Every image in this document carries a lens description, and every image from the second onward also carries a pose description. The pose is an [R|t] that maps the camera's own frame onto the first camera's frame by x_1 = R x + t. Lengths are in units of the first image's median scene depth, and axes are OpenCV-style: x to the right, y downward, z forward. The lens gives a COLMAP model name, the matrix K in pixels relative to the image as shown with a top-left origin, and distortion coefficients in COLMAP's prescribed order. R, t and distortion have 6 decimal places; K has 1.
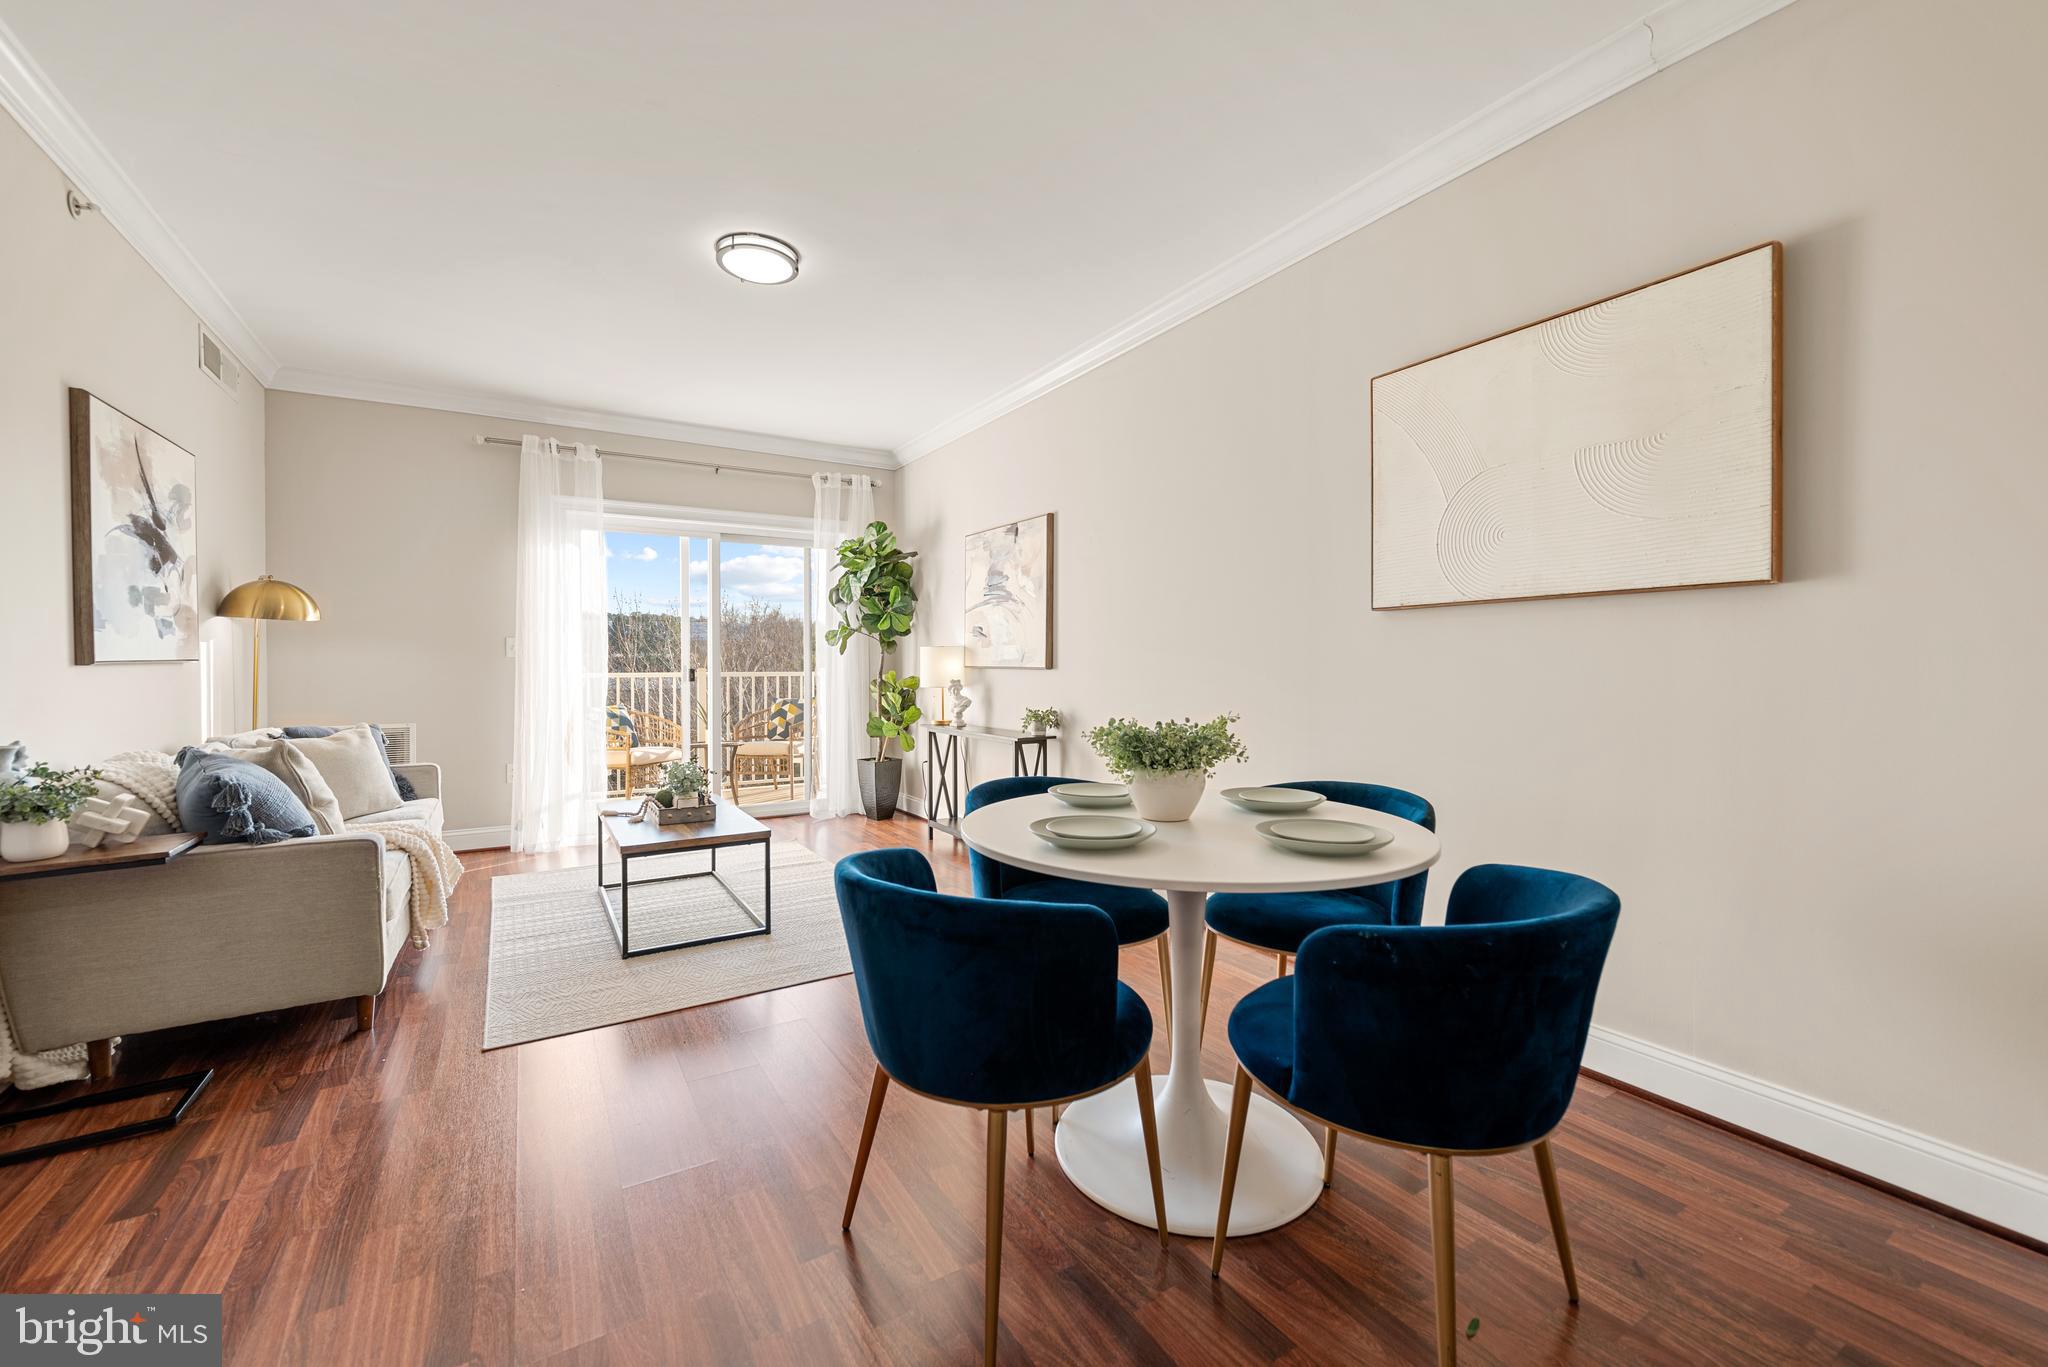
lens RADIAL K [[818.1, 0, 1026.0], [0, 818.1, 686.3], [0, 0, 1]] dist [-0.002880, 0.000499]
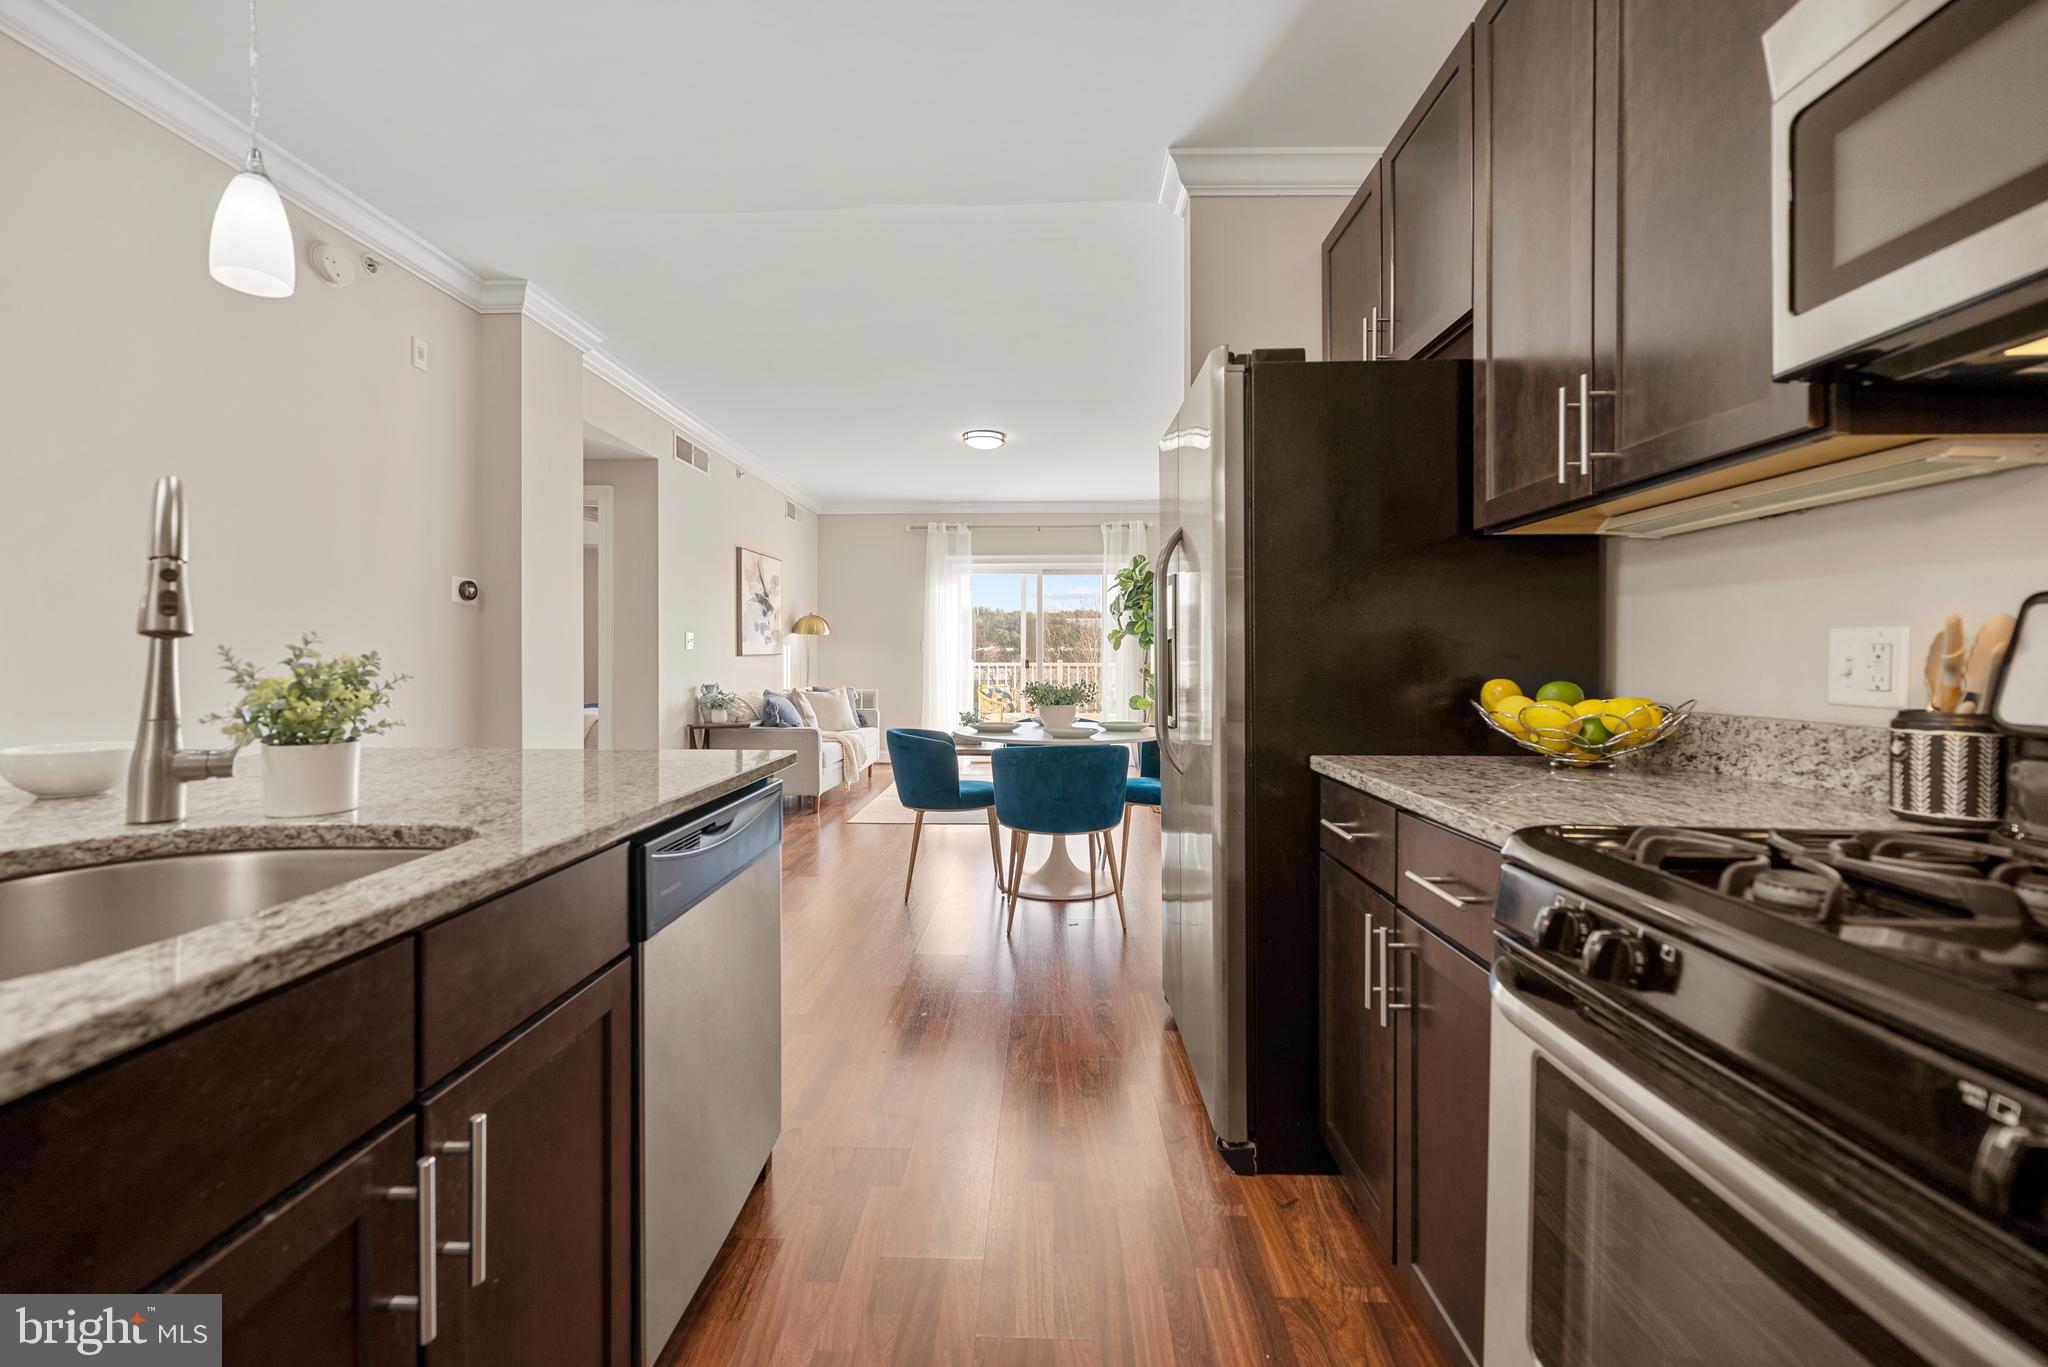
lens RADIAL K [[818.1, 0, 1027.1], [0, 818.1, 684.0], [0, 0, 1]] dist [-0.002880, 0.000499]
pose [[0.839714, 0.018312, -0.542719, 0.503385], [-0.015734, 0.999832, 0.009391, 0.011451], [0.542800, 0.000653, 0.839862, -0.333547]]
